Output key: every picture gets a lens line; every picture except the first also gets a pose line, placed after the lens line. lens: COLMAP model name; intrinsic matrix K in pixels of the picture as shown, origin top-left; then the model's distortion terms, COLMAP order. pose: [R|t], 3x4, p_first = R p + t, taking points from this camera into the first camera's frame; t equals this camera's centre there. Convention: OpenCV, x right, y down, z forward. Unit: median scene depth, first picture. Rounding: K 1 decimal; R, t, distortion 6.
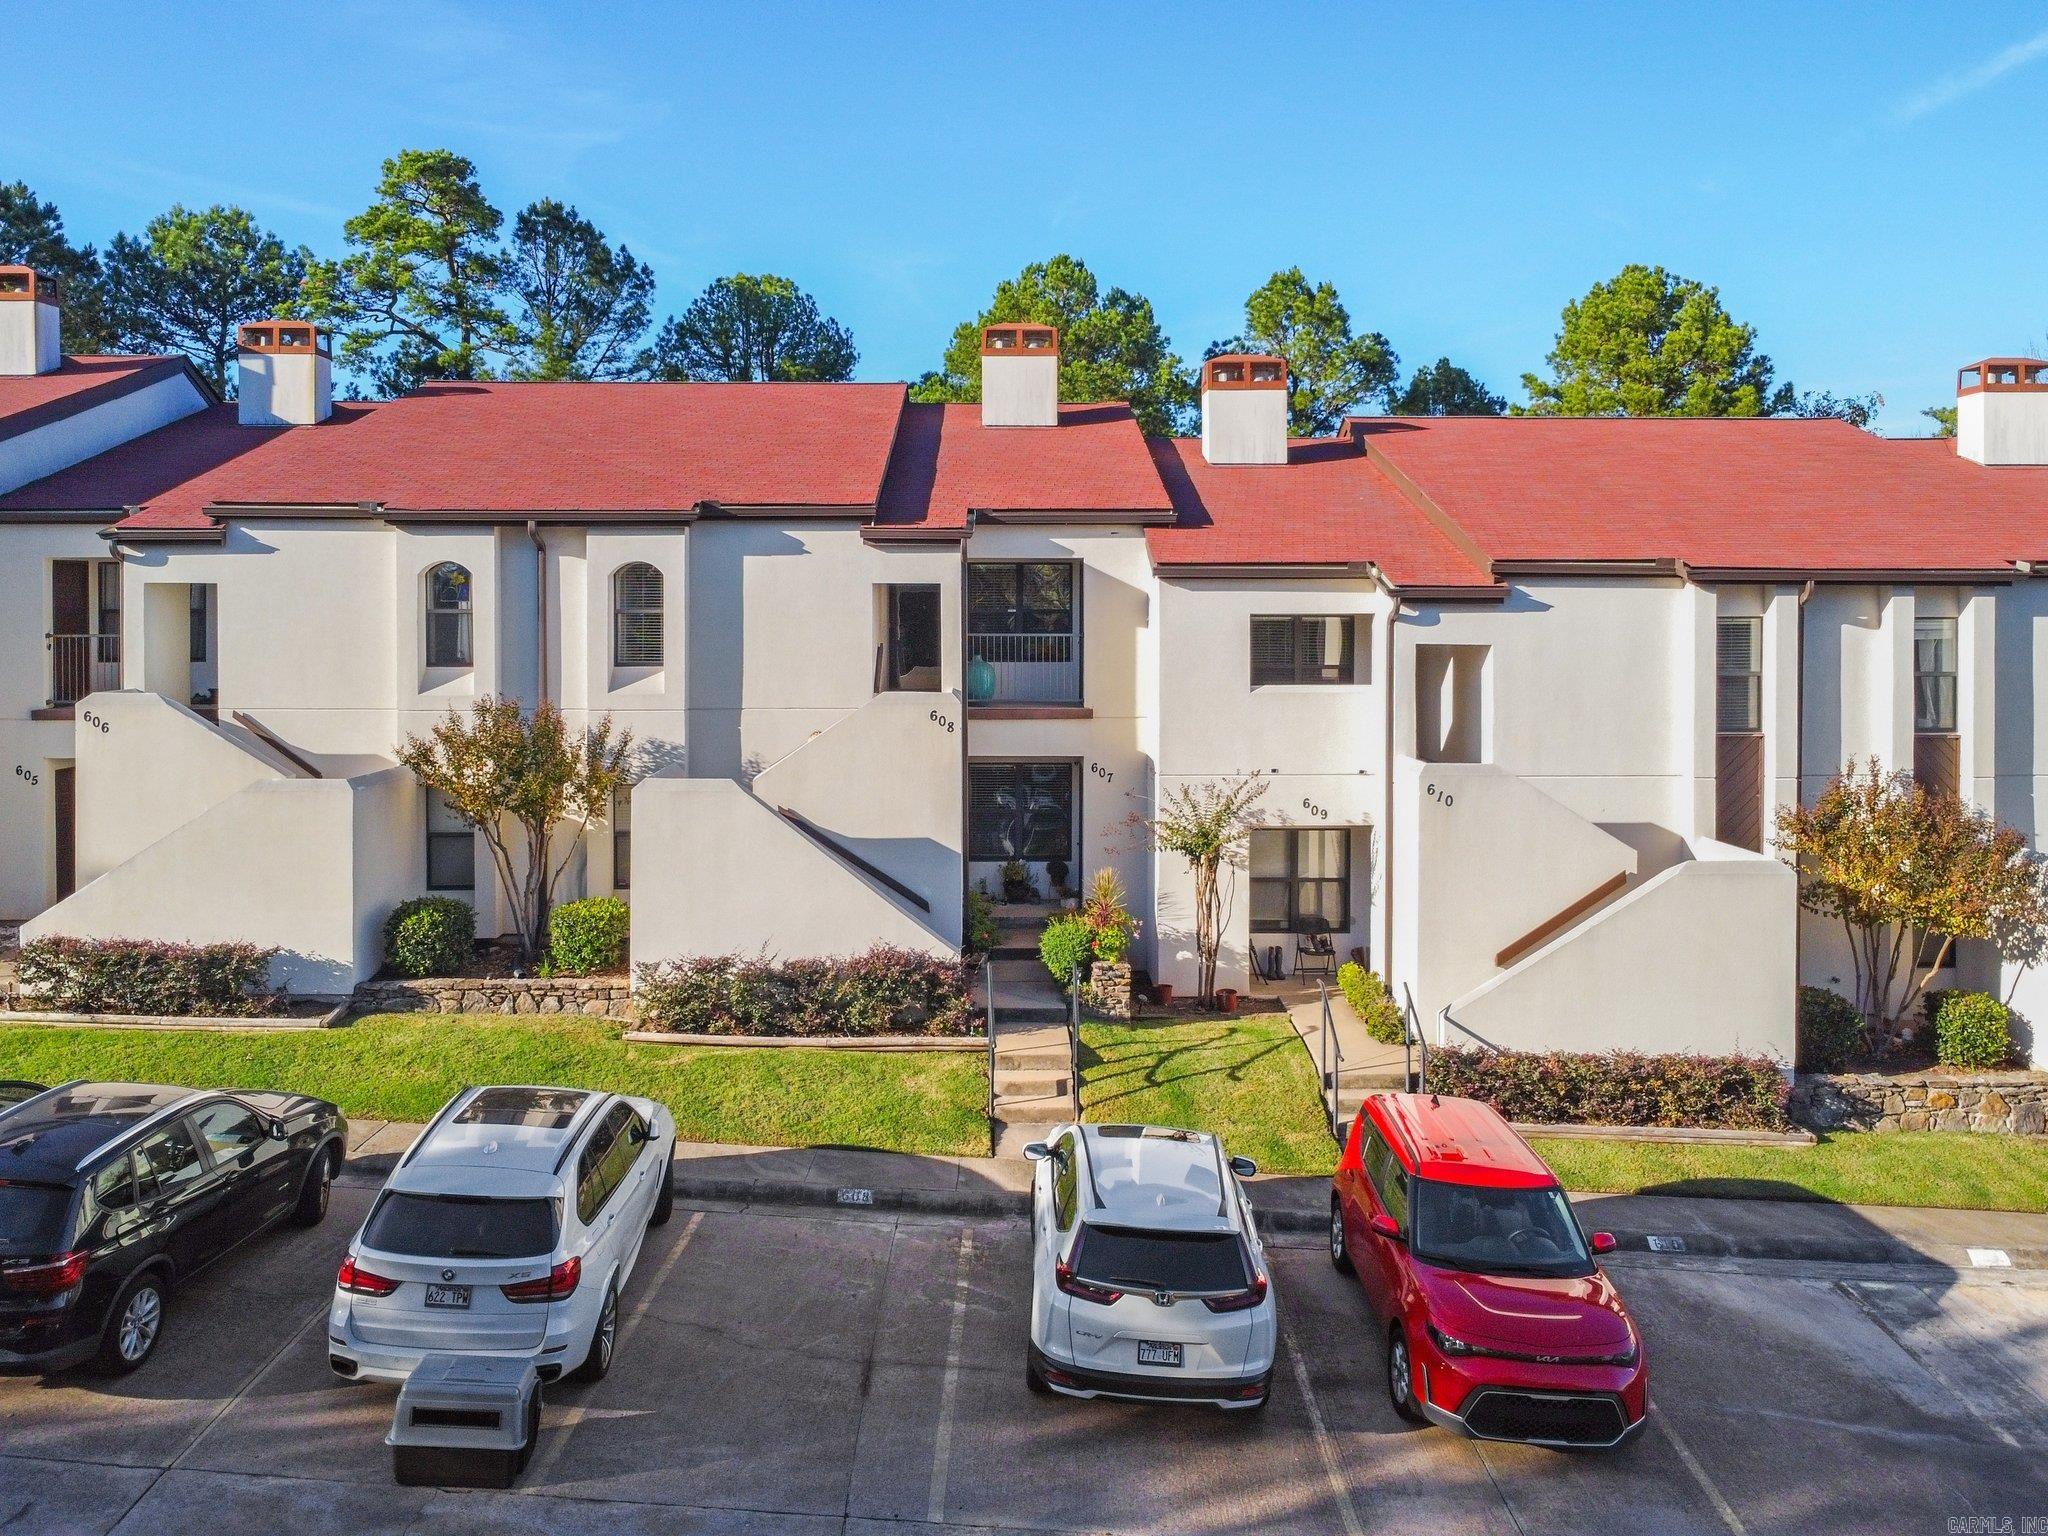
lens RADIAL K [[1428.6, 0, 1024.0], [0, 1428.6, 768.0], [0, 0, 1]] dist [-0.004520, -0.002370]
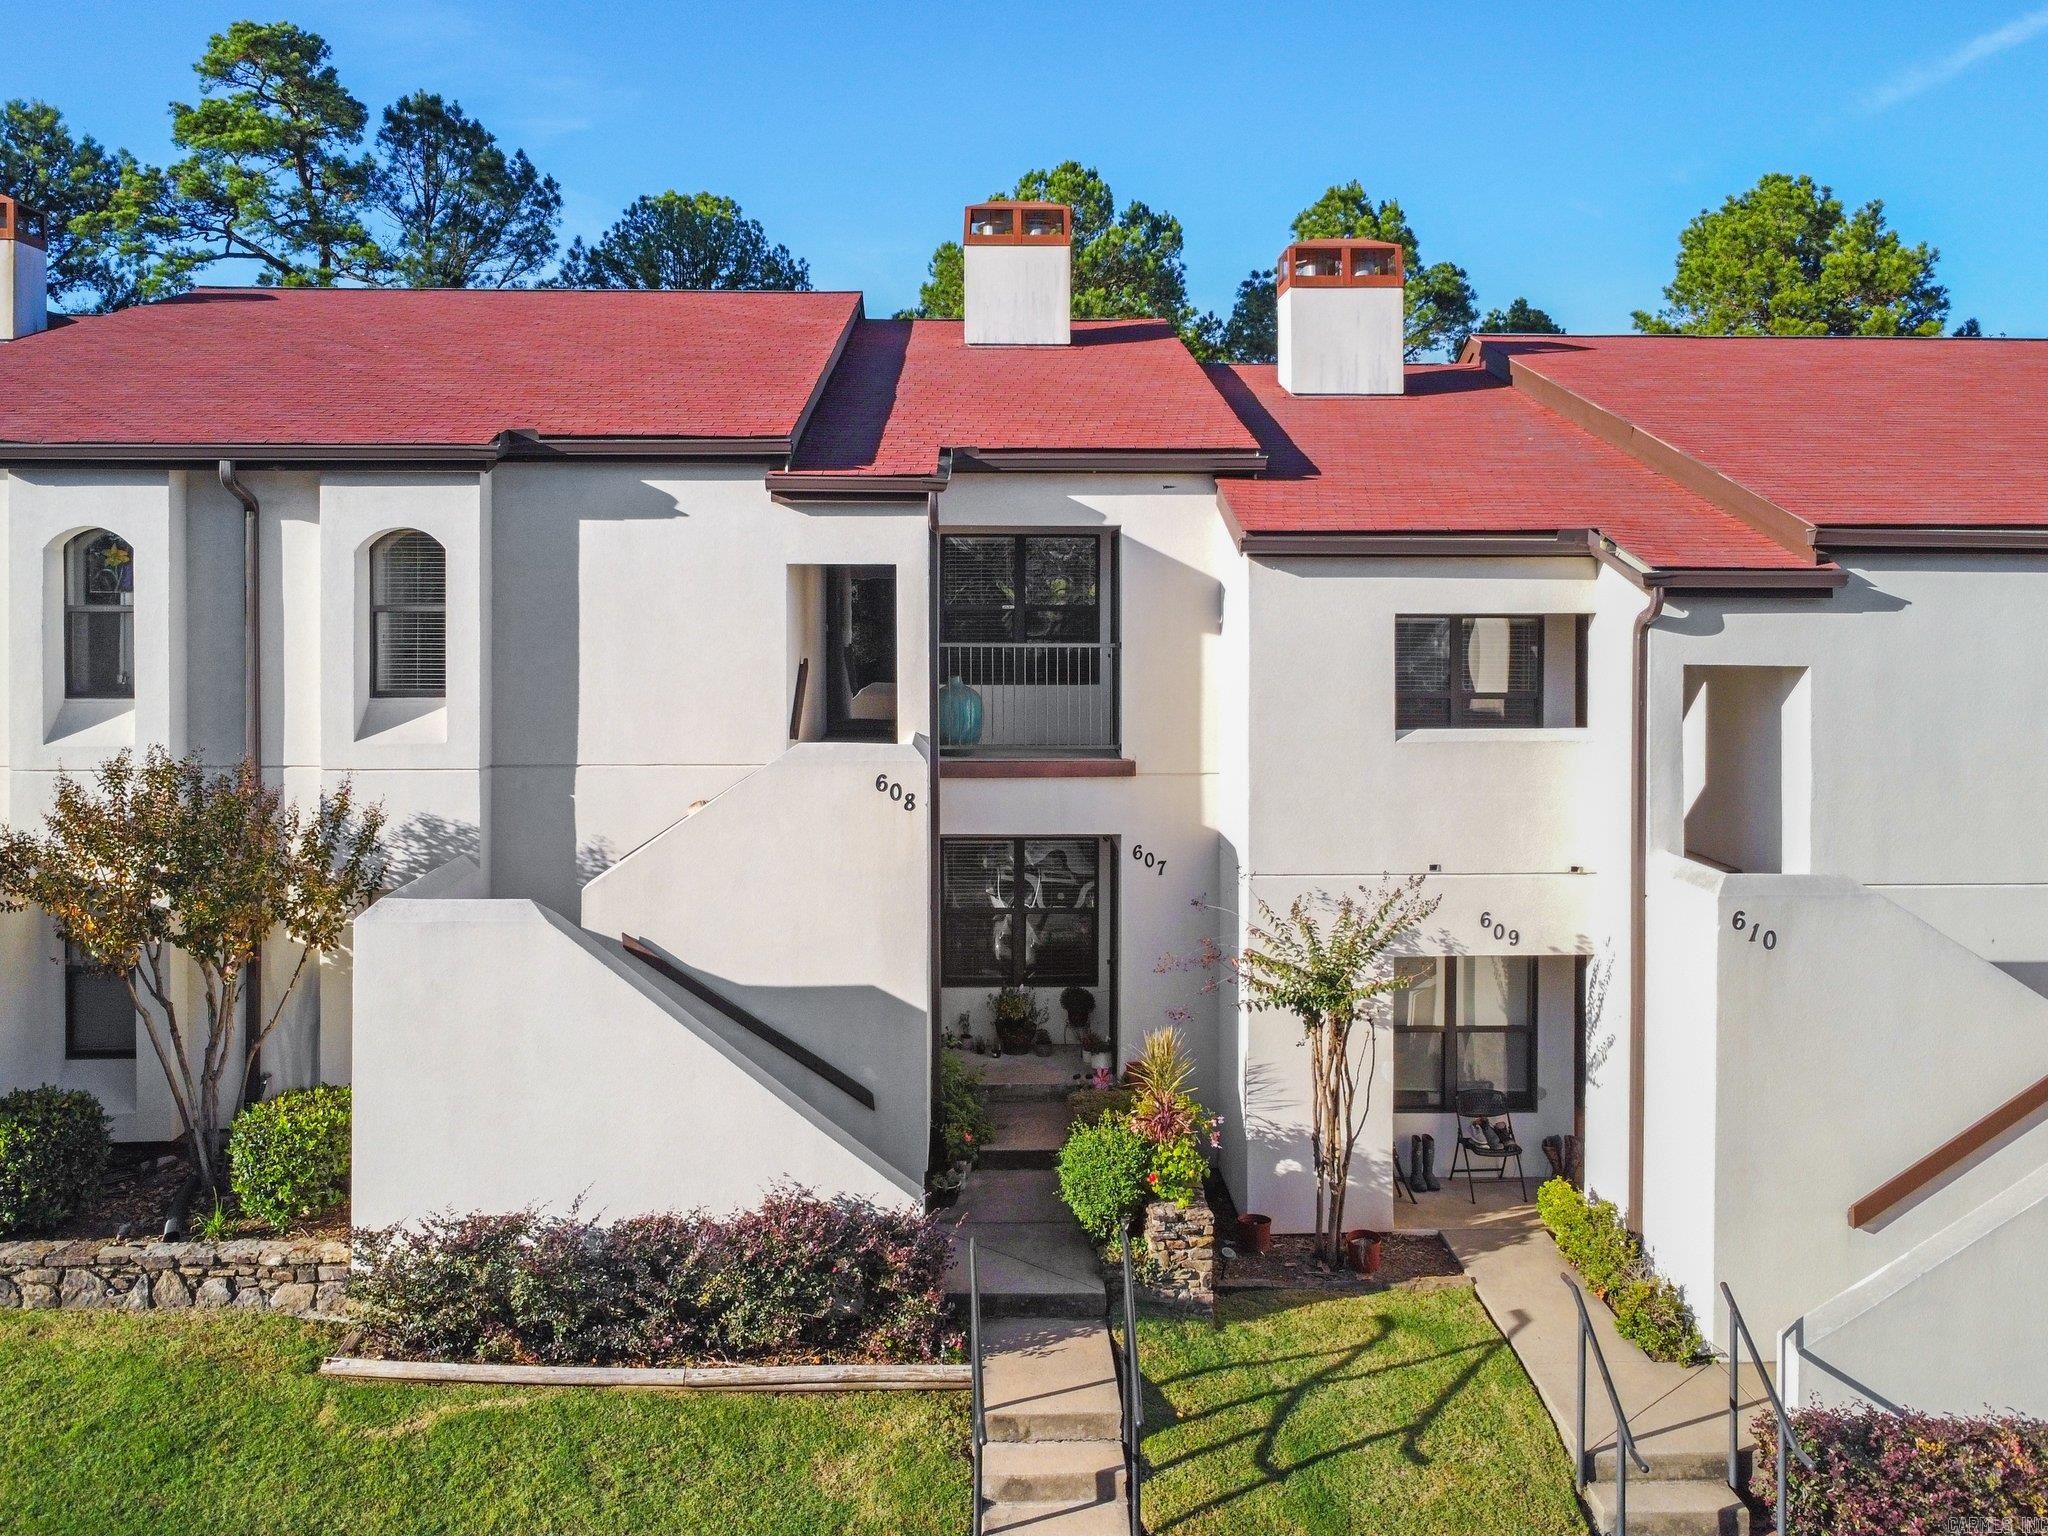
lens RADIAL K [[1428.6, 0, 1024.0], [0, 1428.6, 768.0], [0, 0, 1]] dist [-0.004520, -0.002370]
pose [[0.999950, -0.000318, 0.009956, -0.008476], [0.000251, 0.999978, 0.006687, -0.044931], [-0.009958, -0.006685, 0.999928, 0.378732]]
